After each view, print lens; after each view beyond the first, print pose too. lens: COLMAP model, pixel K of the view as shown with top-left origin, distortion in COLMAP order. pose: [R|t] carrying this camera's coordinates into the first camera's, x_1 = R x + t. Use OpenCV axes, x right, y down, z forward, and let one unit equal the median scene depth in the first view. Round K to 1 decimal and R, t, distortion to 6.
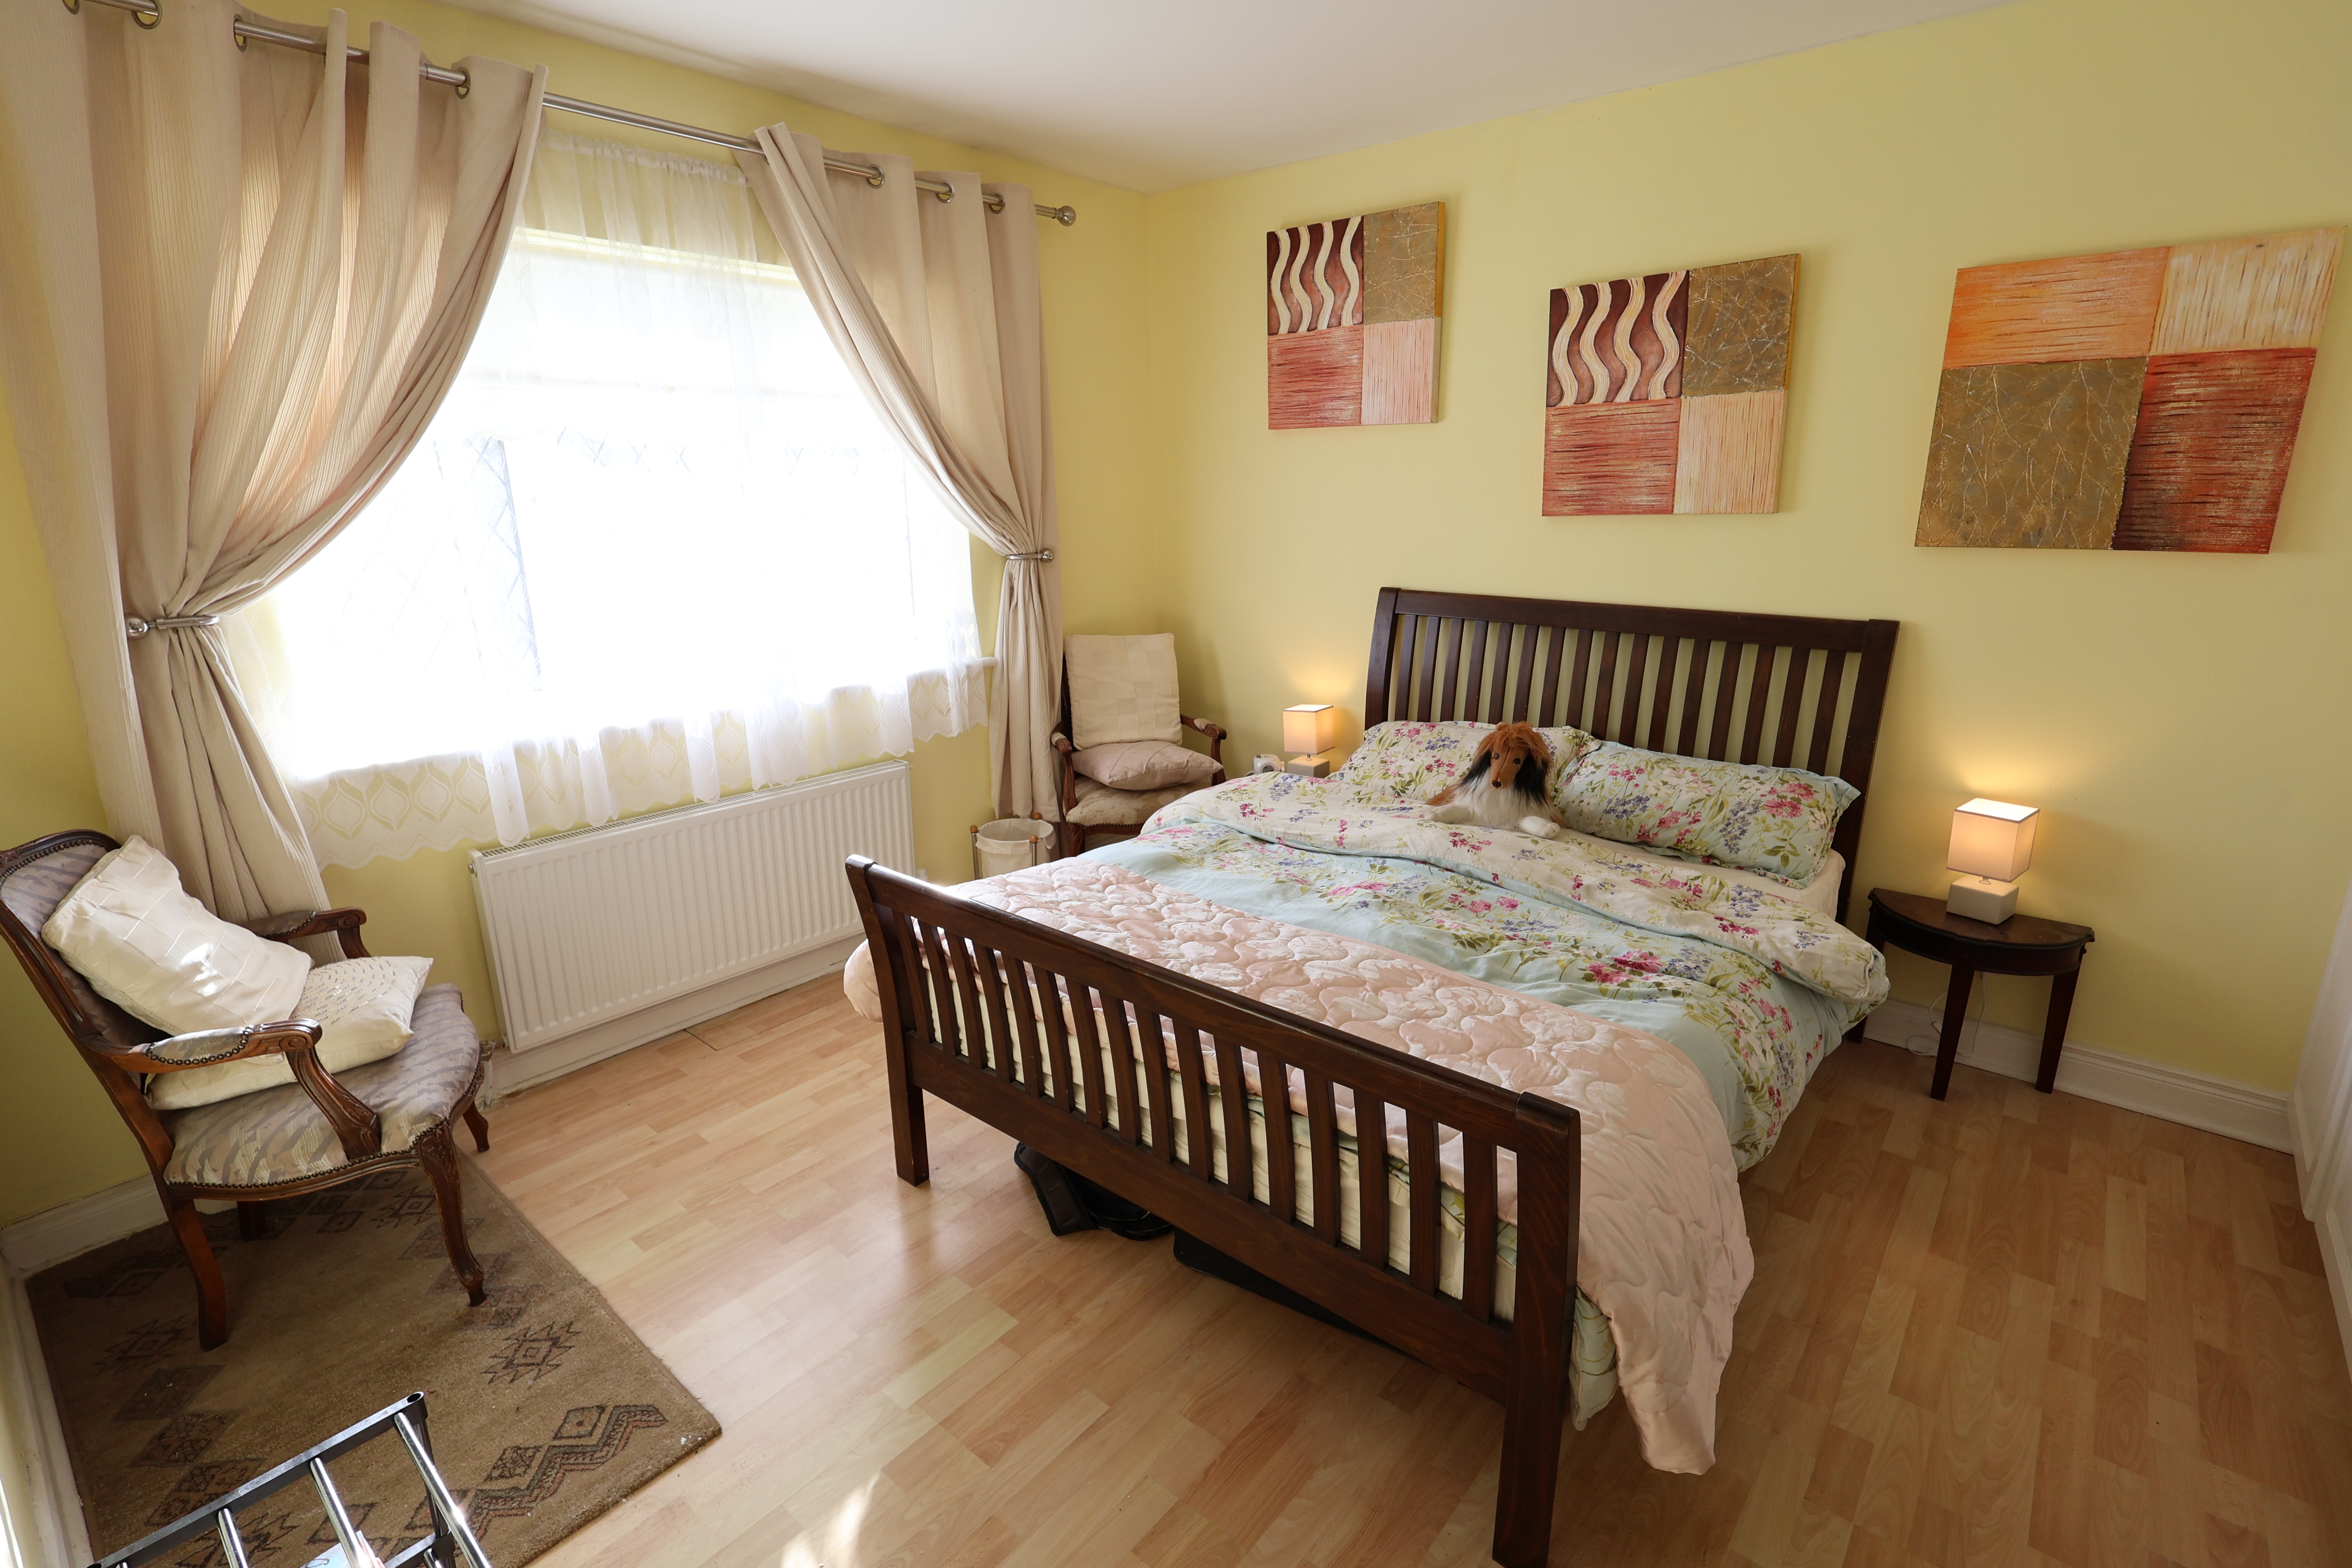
lens RADIAL K [[1084.3, 0, 1184.7], [0, 1084.3, 798.3], [0, 0, 1]] dist [-0.004517, 0.000421]
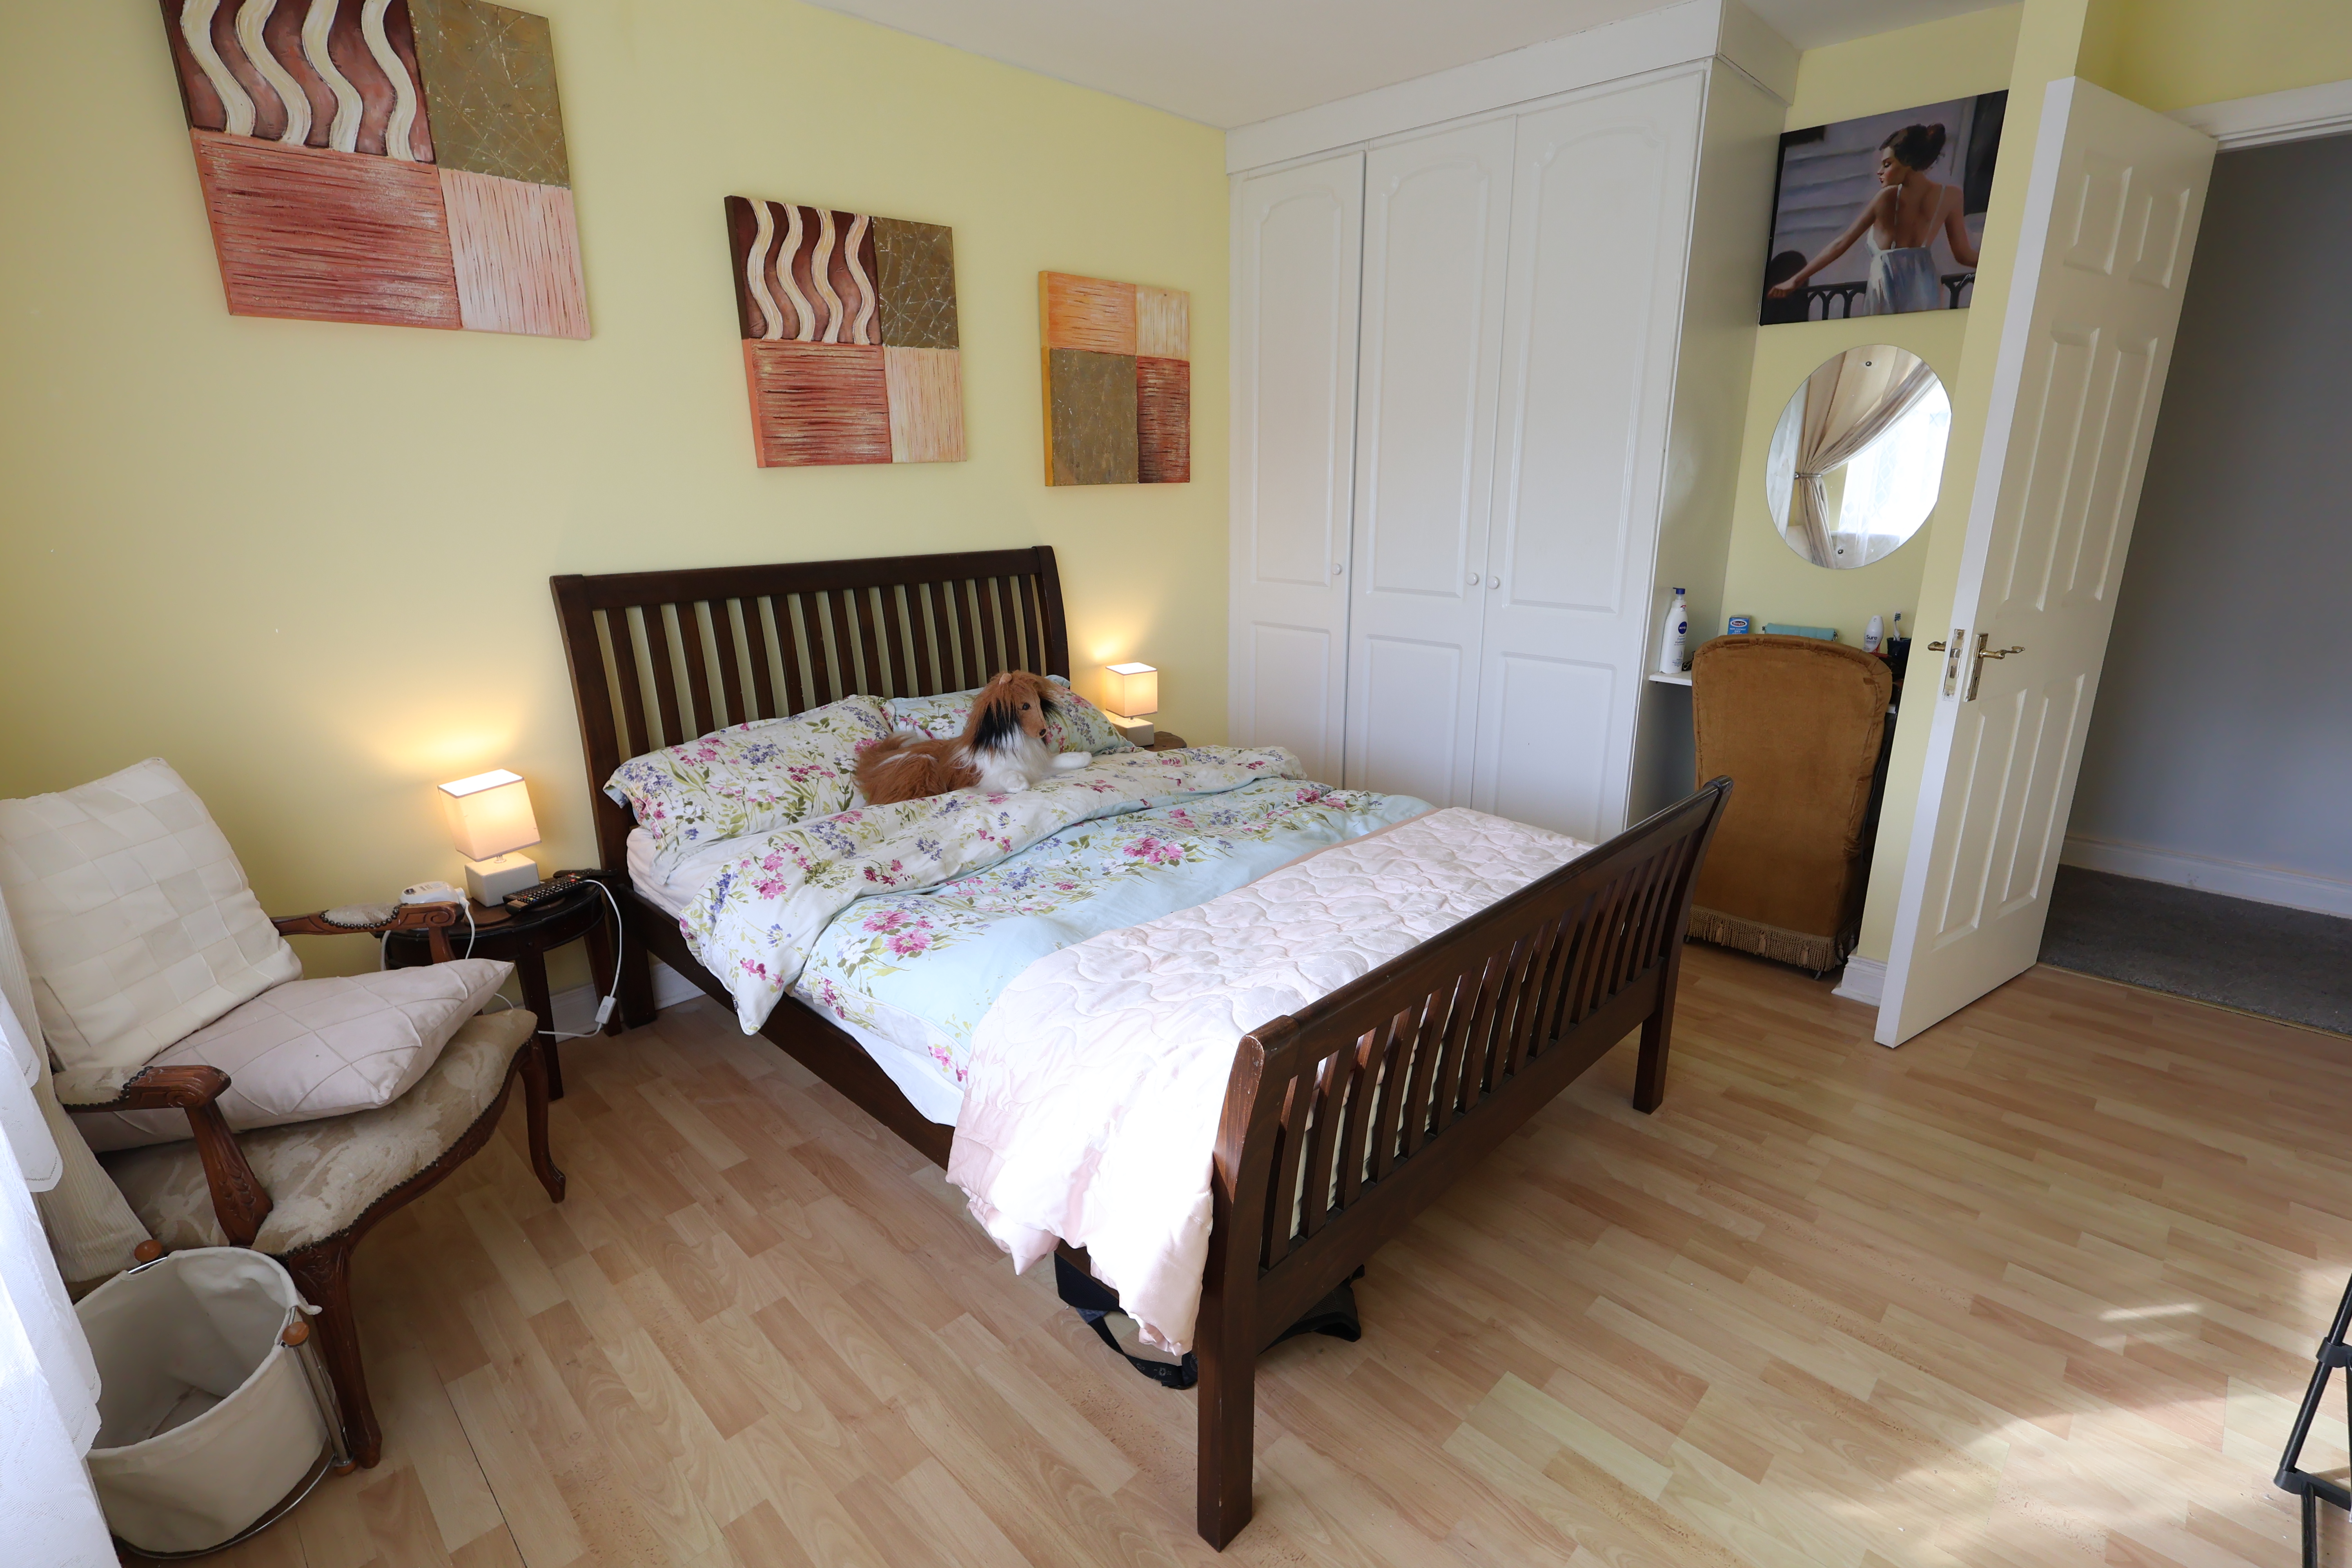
lens RADIAL K [[1084.3, 0, 1189.8], [0, 1084.3, 784.6], [0, 0, 1]] dist [-0.004517, 0.000421]
pose [[0.067209, -0.267646, 0.961170, -0.595161], [0.288268, 0.927474, 0.238106, -0.149601], [-0.955188, 0.261072, 0.139488, 0.692303]]
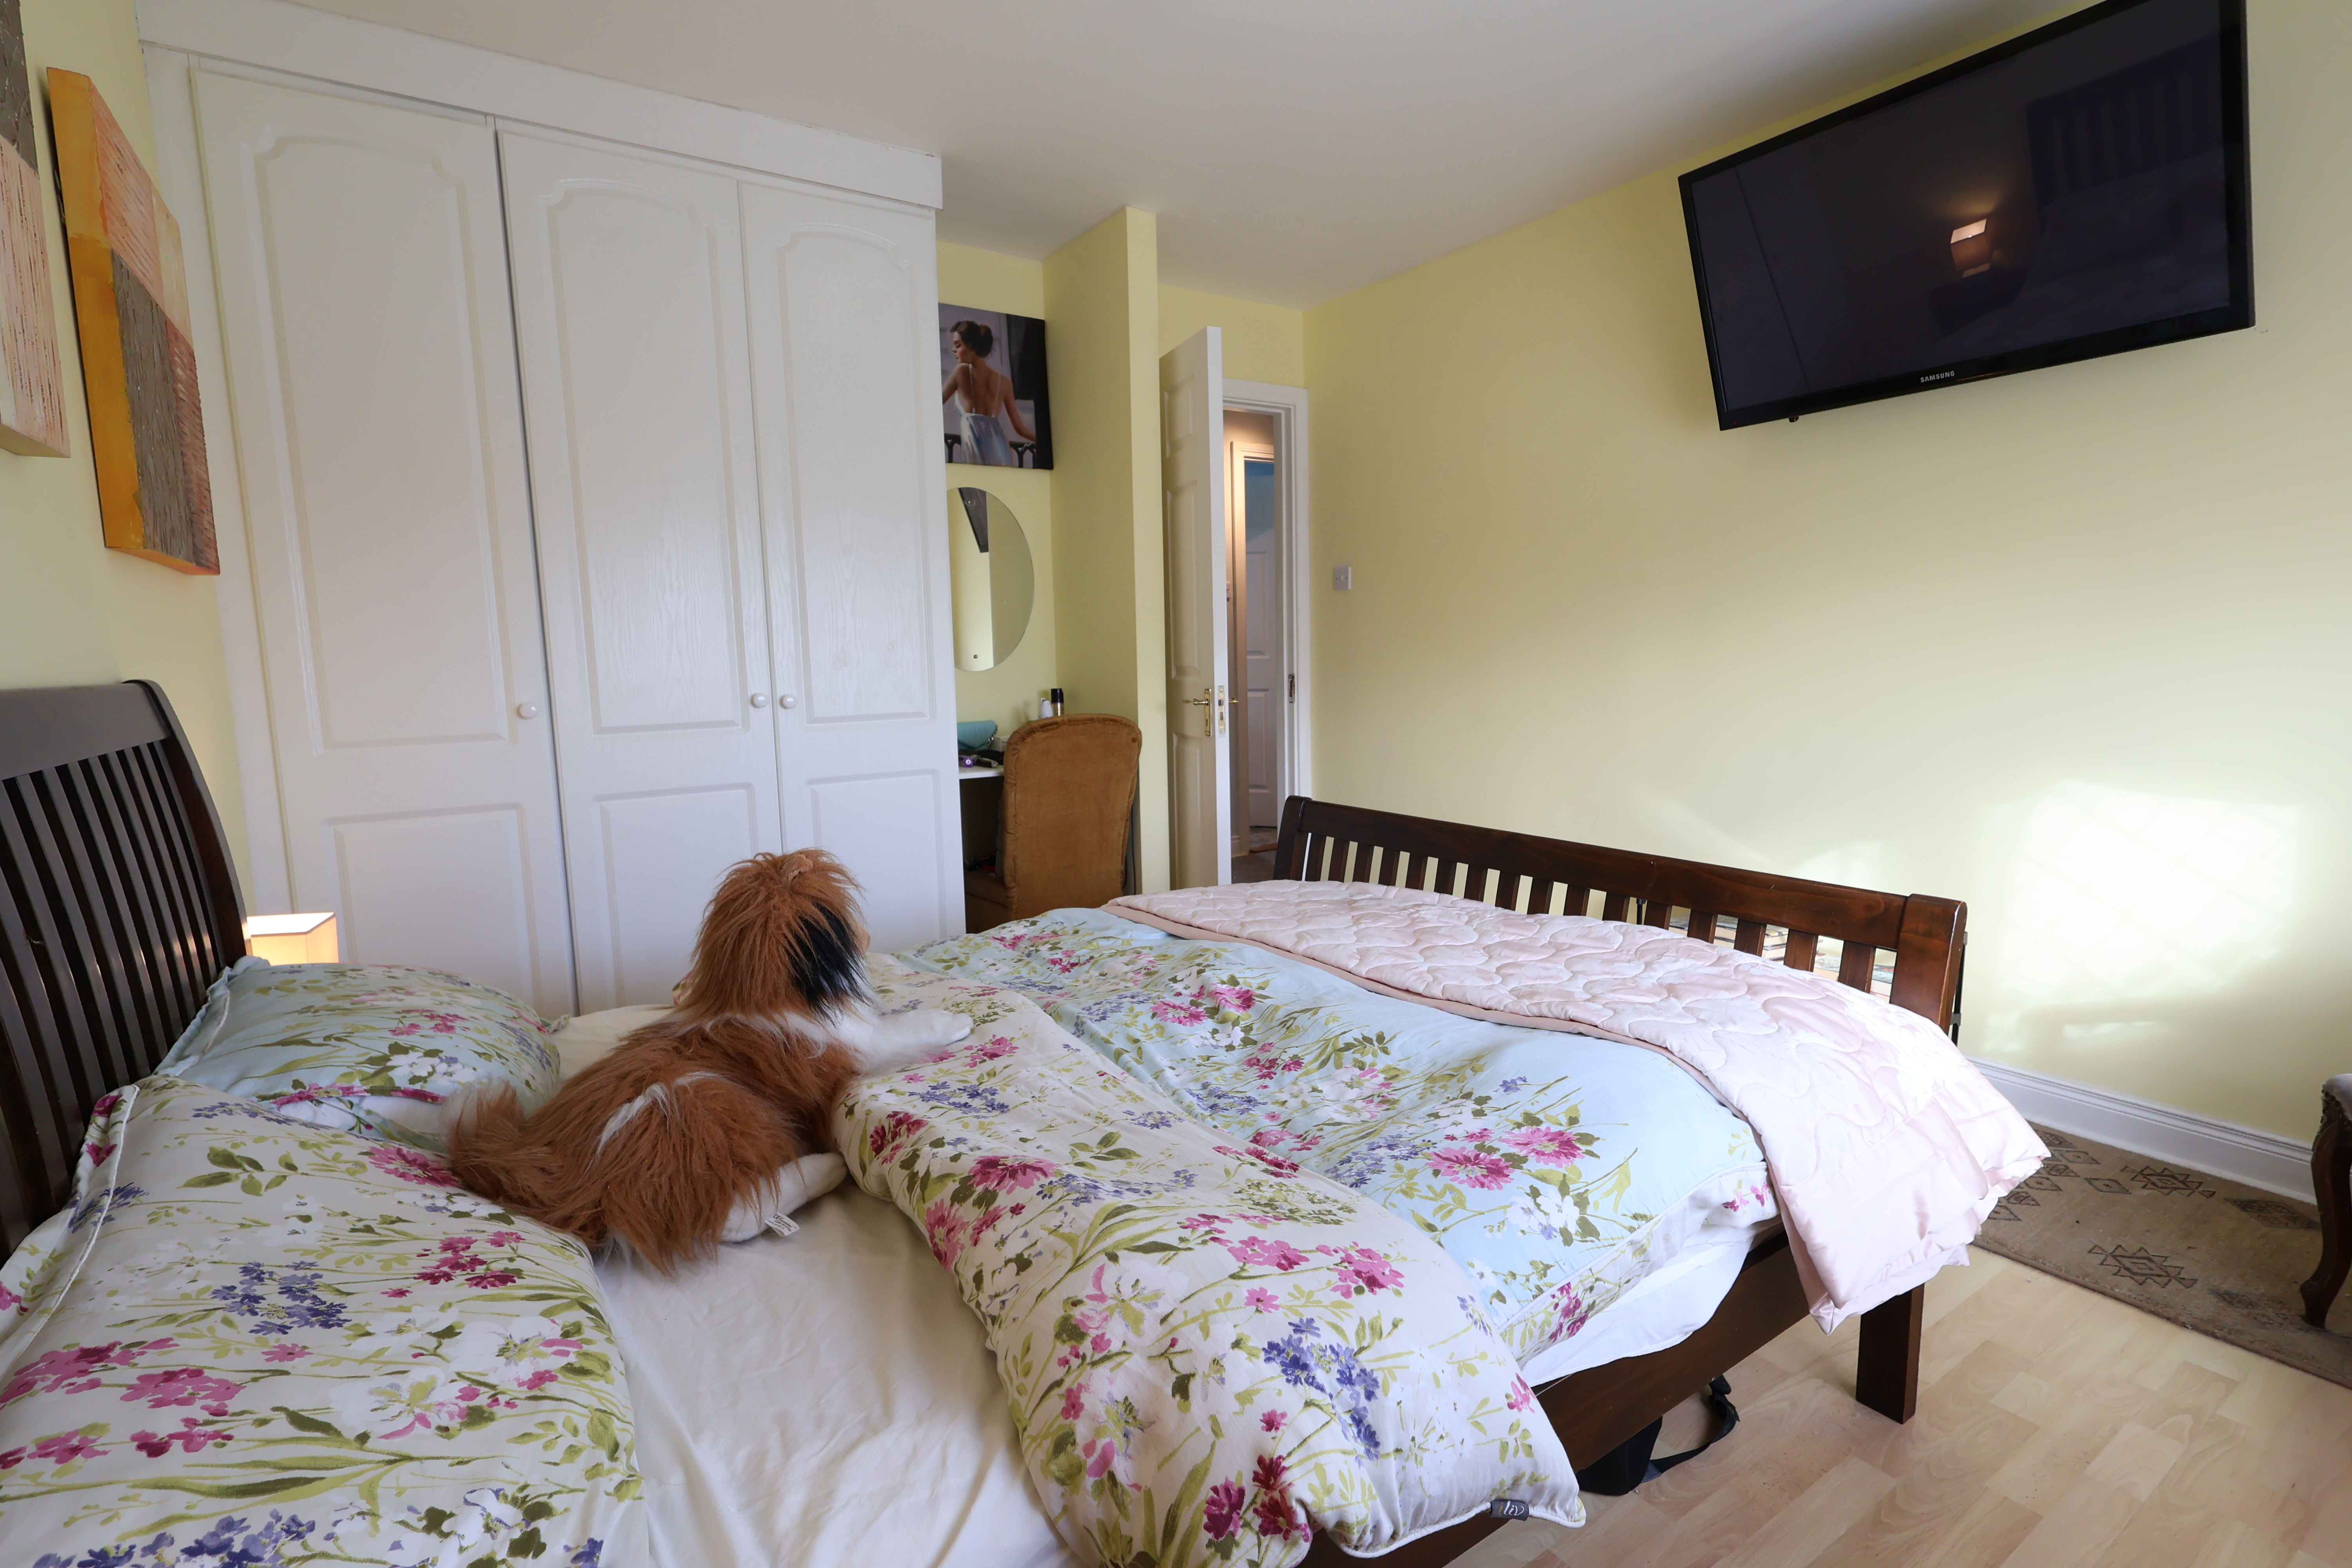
lens RADIAL K [[1084.3, 0, 1172.4], [0, 1084.3, 778.5], [0, 0, 1]] dist [-0.004517, 0.000421]
pose [[-0.957142, -0.002540, 0.289609, -0.019652], [0.113812, 0.916217, 0.384178, -0.253063], [-0.266320, 0.400674, -0.876661, 1.279797]]
